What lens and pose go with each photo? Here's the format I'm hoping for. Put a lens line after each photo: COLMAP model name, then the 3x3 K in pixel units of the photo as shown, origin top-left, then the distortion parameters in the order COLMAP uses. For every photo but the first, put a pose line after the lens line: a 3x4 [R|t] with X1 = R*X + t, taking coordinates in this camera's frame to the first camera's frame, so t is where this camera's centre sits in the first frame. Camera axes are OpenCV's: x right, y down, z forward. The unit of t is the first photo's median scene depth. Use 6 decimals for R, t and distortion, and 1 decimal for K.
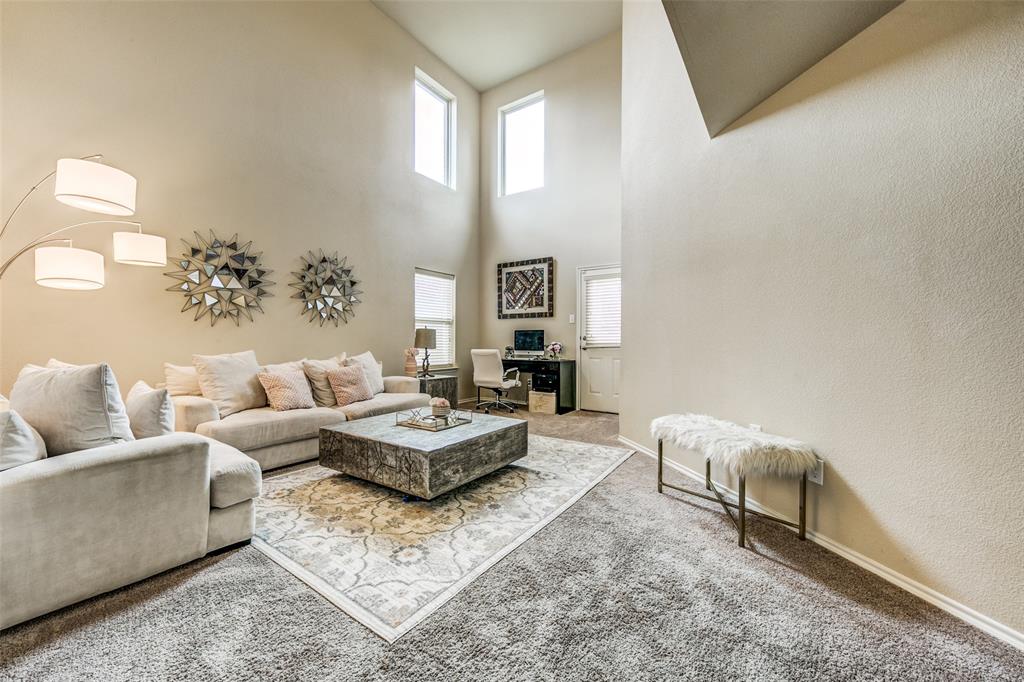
lens RADIAL K [[383.6, 0, 512.0], [0, 383.6, 341.0], [0, 0, 1]] dist [0.022129, -0.013918]
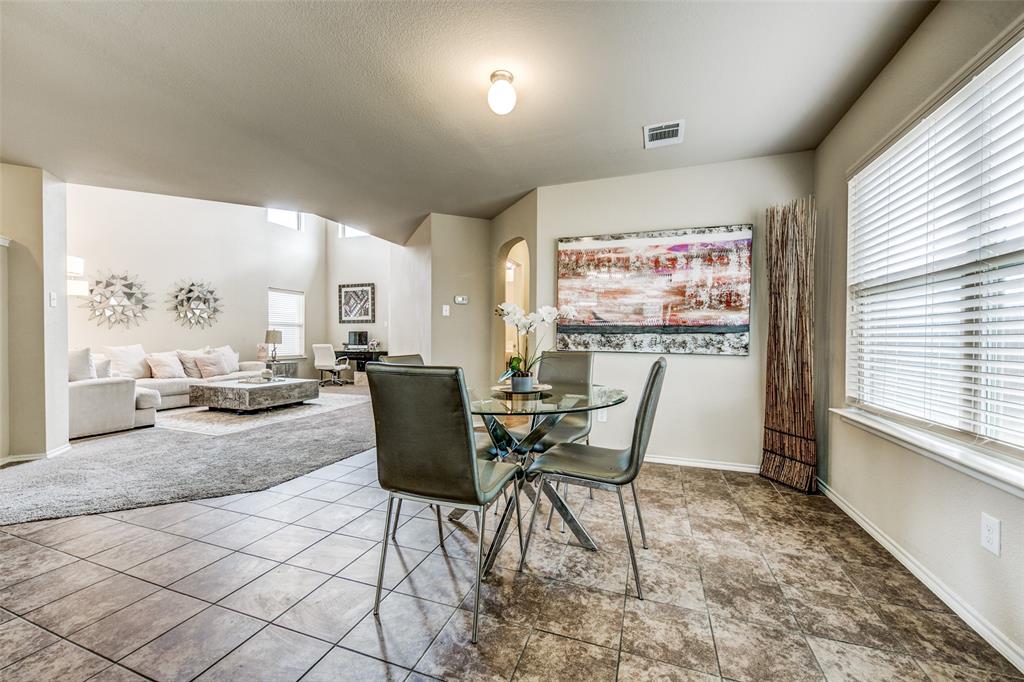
lens RADIAL K [[366.9, 0, 512.0], [0, 366.9, 341.0], [0, 0, 1]] dist [0.021851, -0.011597]
pose [[0.968220, -0.000958, 0.250099, 0.285157], [-0.000179, 0.999990, 0.004525, 0.002166], [-0.250101, -0.004426, 0.968210, -0.569606]]
